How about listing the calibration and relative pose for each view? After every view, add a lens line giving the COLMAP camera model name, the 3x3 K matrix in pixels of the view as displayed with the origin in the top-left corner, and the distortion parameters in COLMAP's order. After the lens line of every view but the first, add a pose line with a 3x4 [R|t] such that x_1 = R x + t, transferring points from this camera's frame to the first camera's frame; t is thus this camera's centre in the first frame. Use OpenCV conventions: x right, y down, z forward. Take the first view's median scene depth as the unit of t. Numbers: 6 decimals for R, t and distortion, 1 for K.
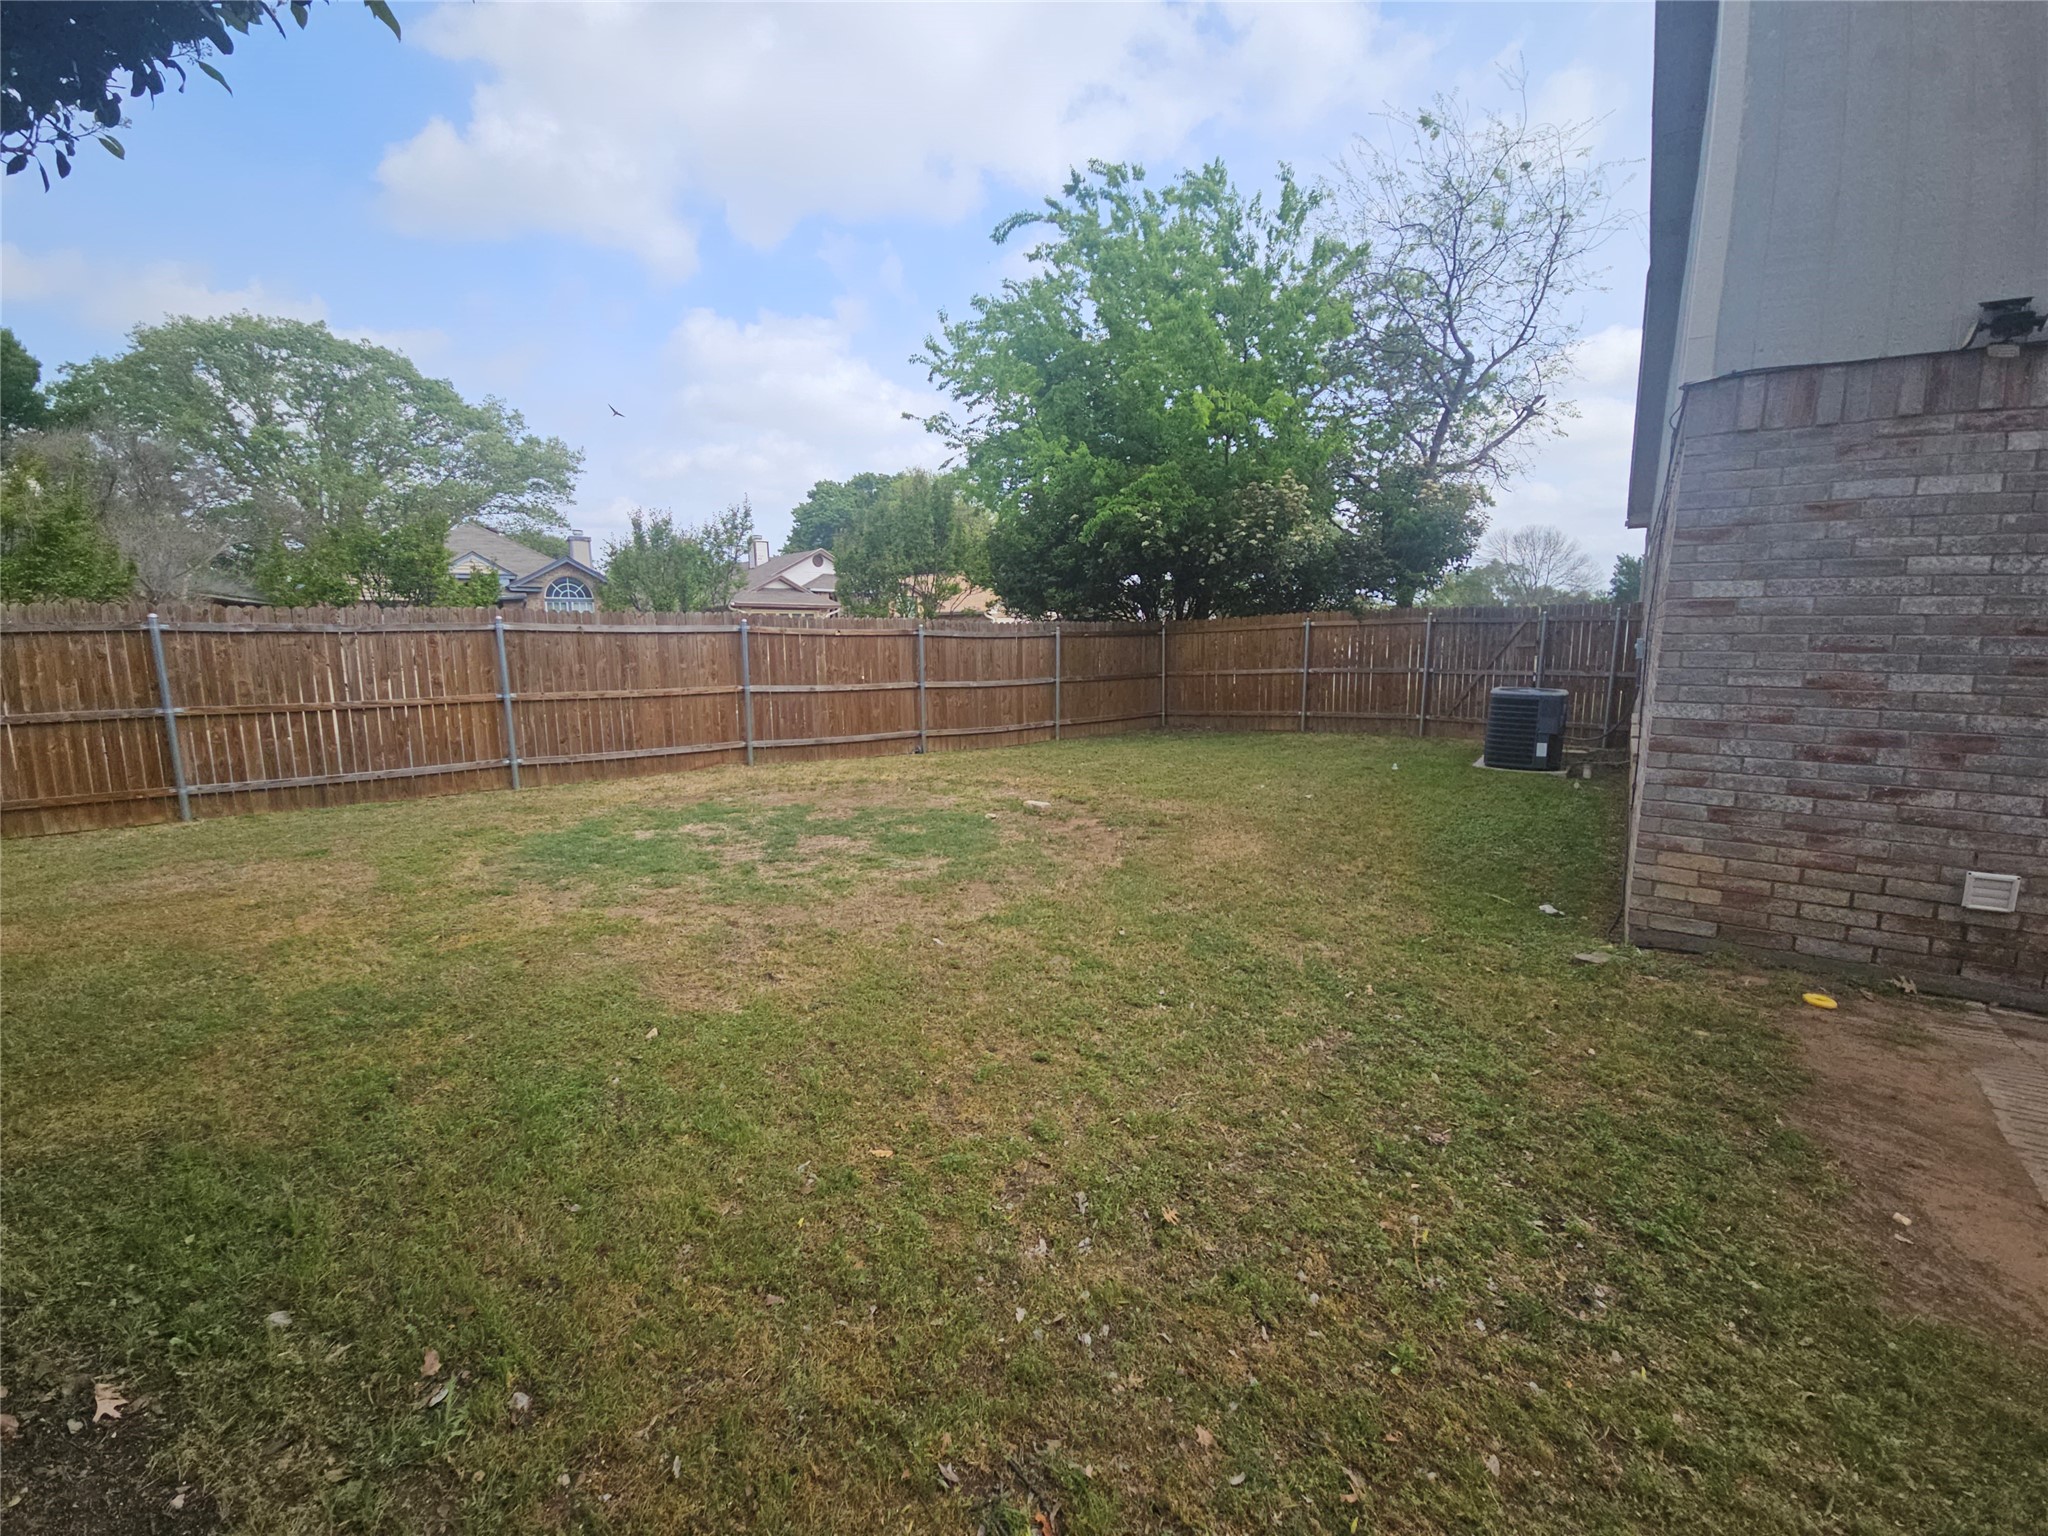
lens RADIAL K [[820.8, 0, 1019.7], [0, 820.8, 764.6], [0, 0, 1]] dist [0.046104, -0.026423]
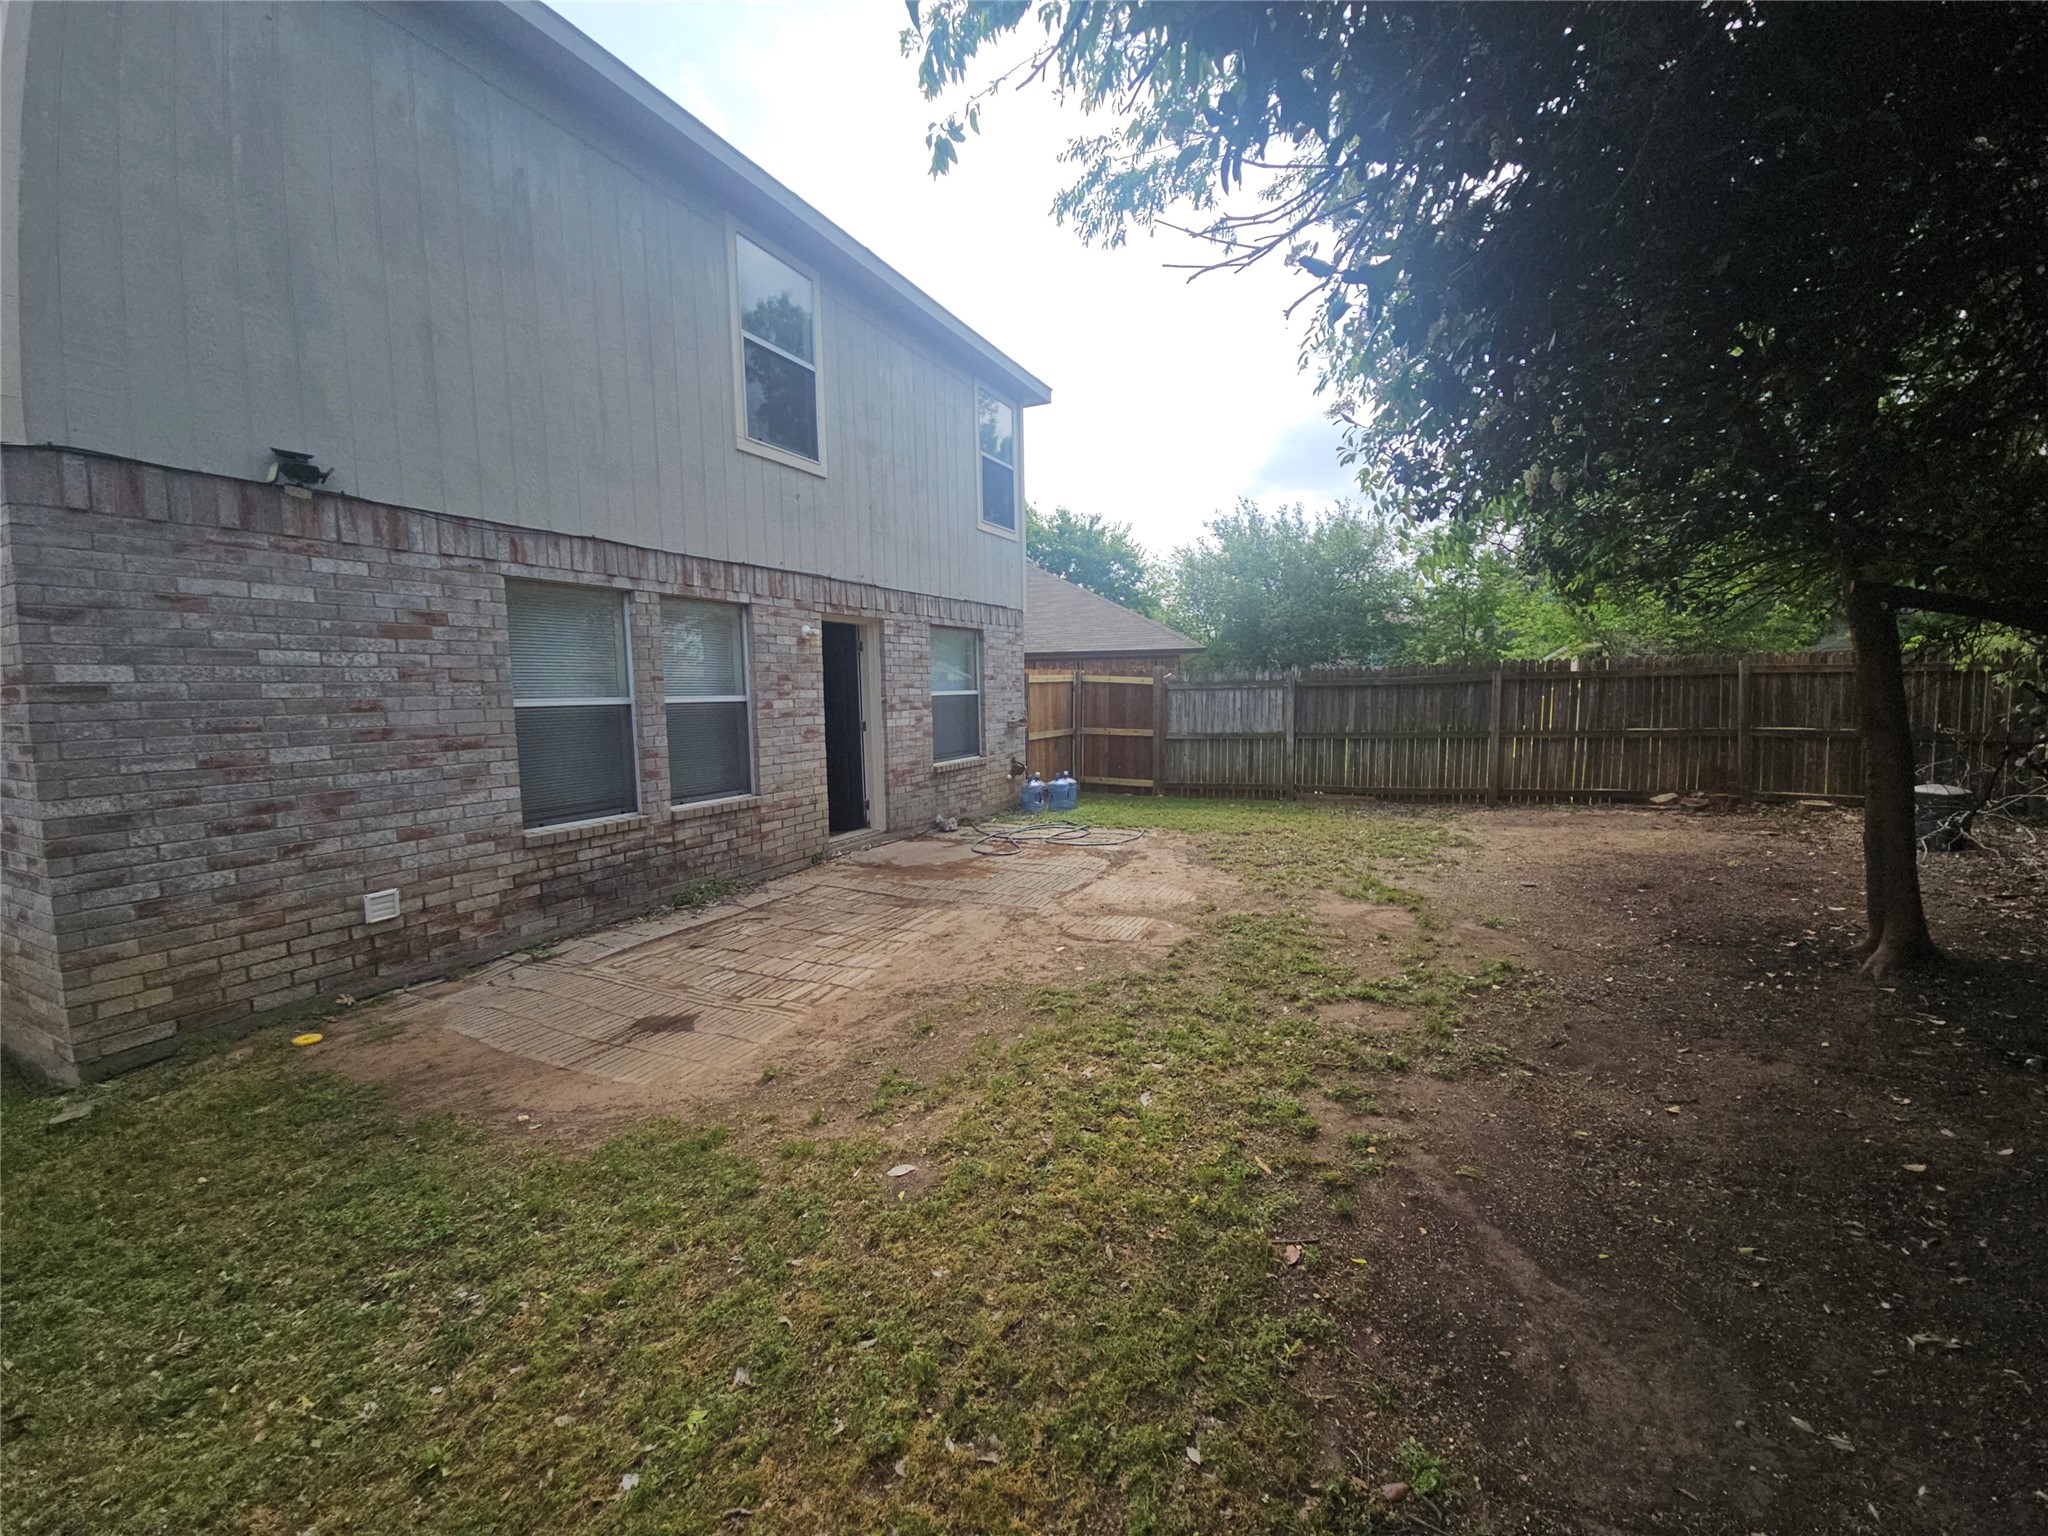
lens RADIAL K [[820.8, 0, 1019.7], [0, 820.8, 764.6], [0, 0, 1]] dist [0.046104, -0.026423]
pose [[-0.160543, -0.086487, 0.983232, -0.265944], [0.180628, 0.976757, 0.115411, -0.034199], [-0.970360, 0.196128, -0.141189, 0.161348]]
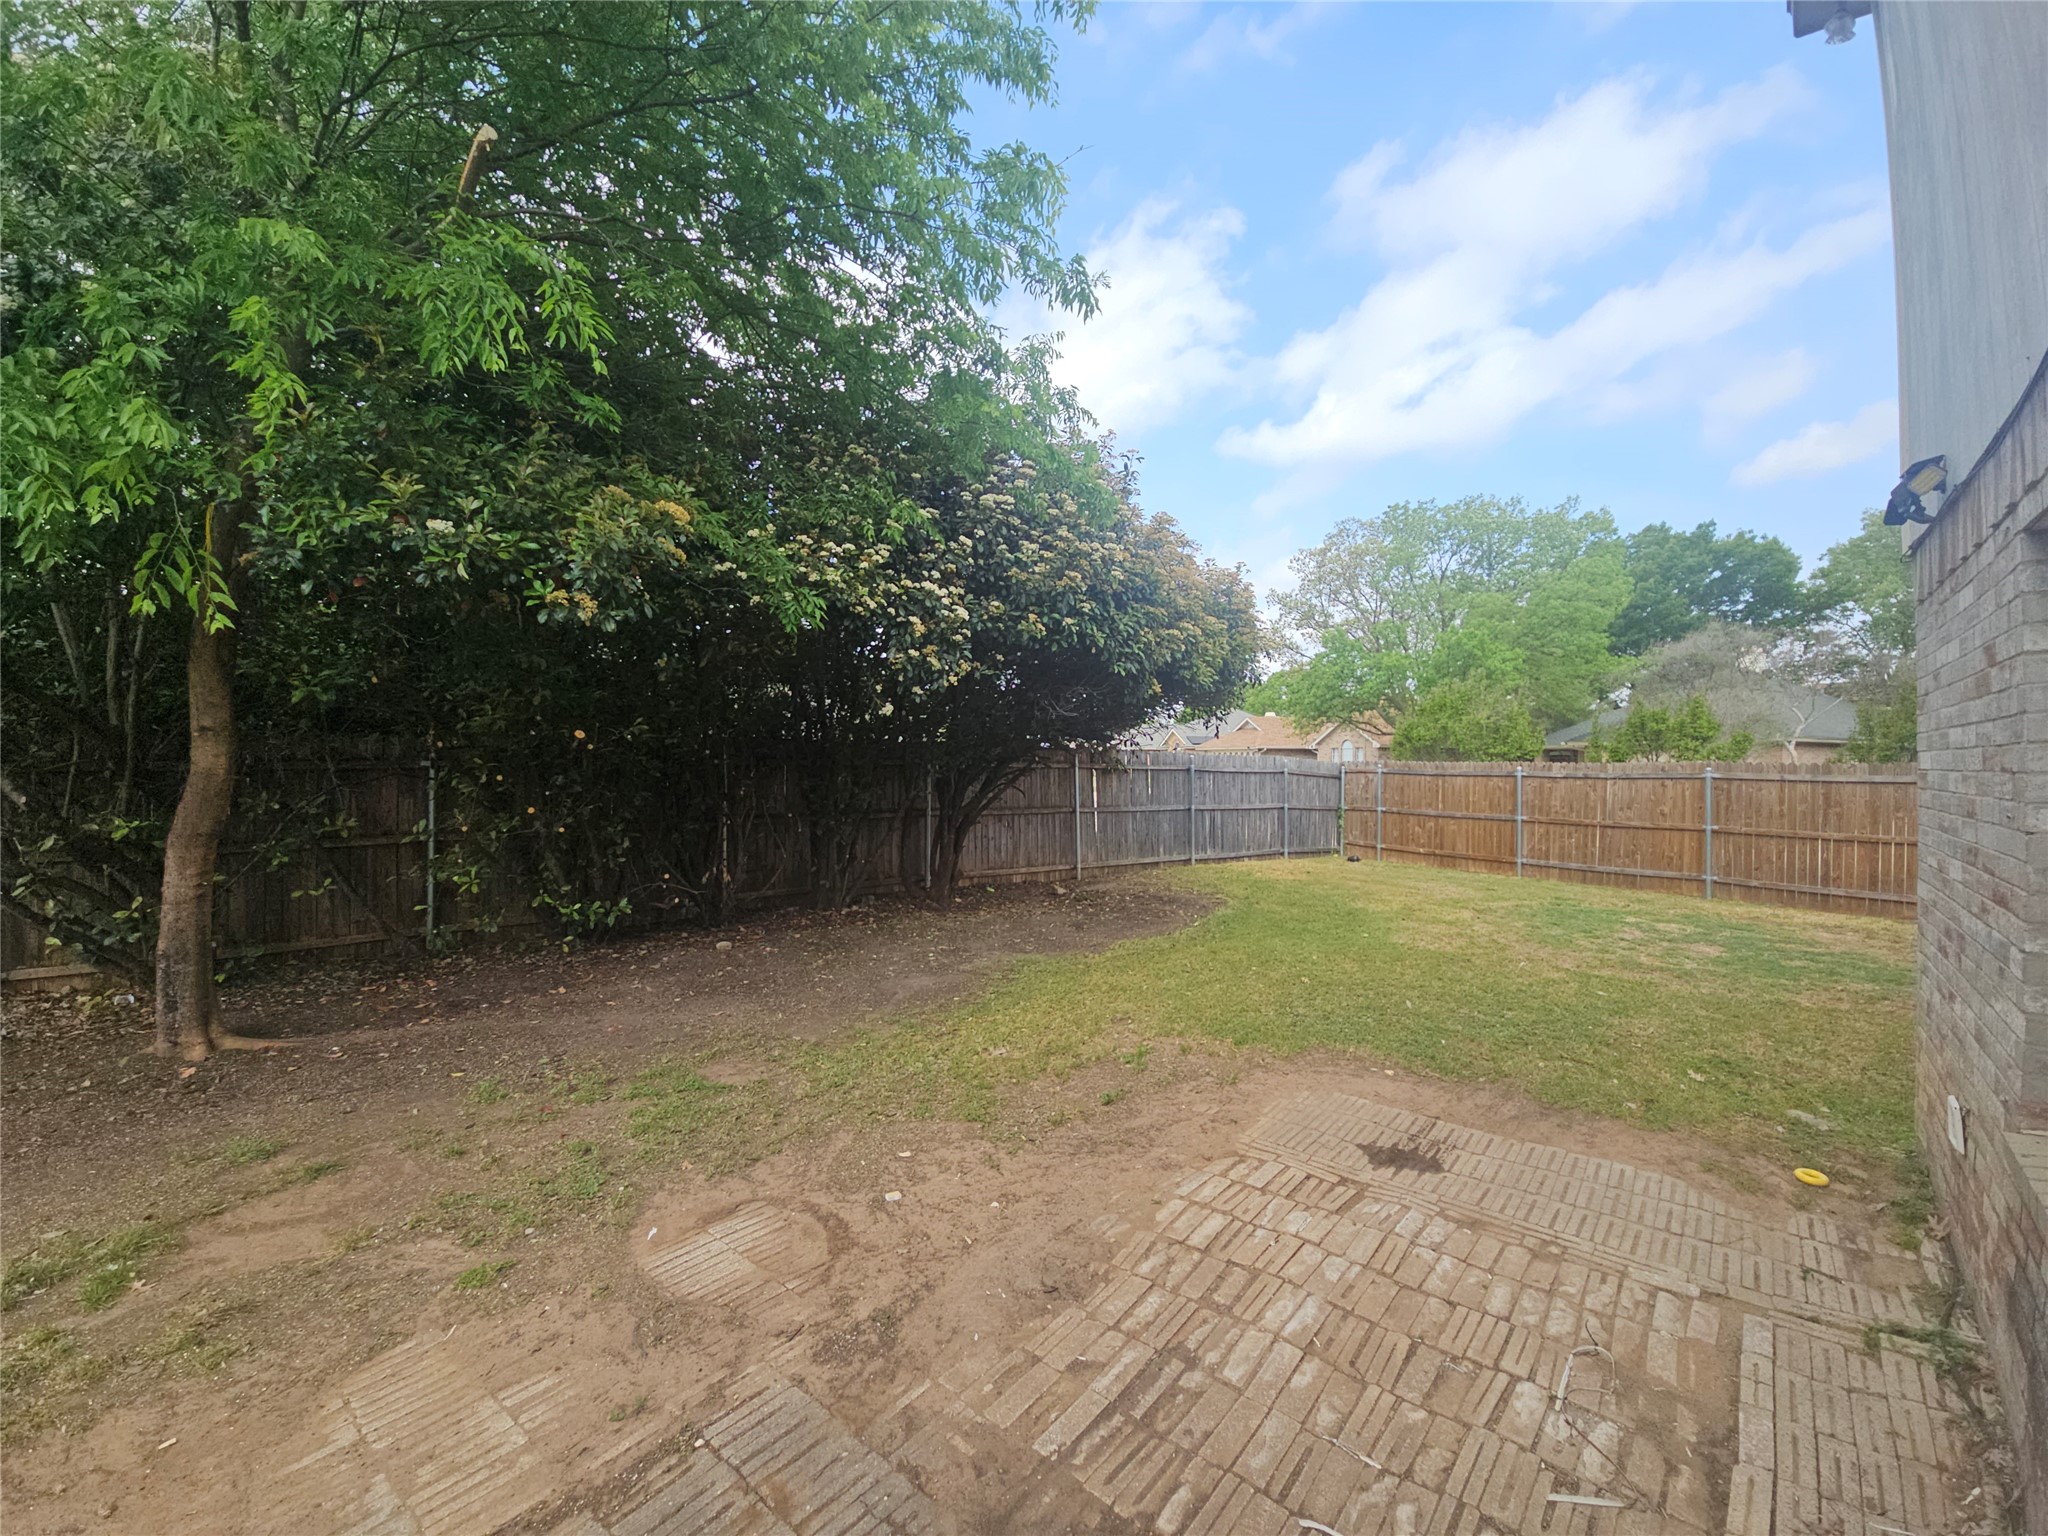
lens RADIAL K [[820.8, 0, 1019.7], [0, 820.8, 764.6], [0, 0, 1]] dist [0.046104, -0.026423]
pose [[-0.100789, -0.000397, -0.994908, 2.018693], [-0.161529, 0.986739, 0.015970, -0.060479], [0.981708, 0.162316, -0.099517, 0.107297]]
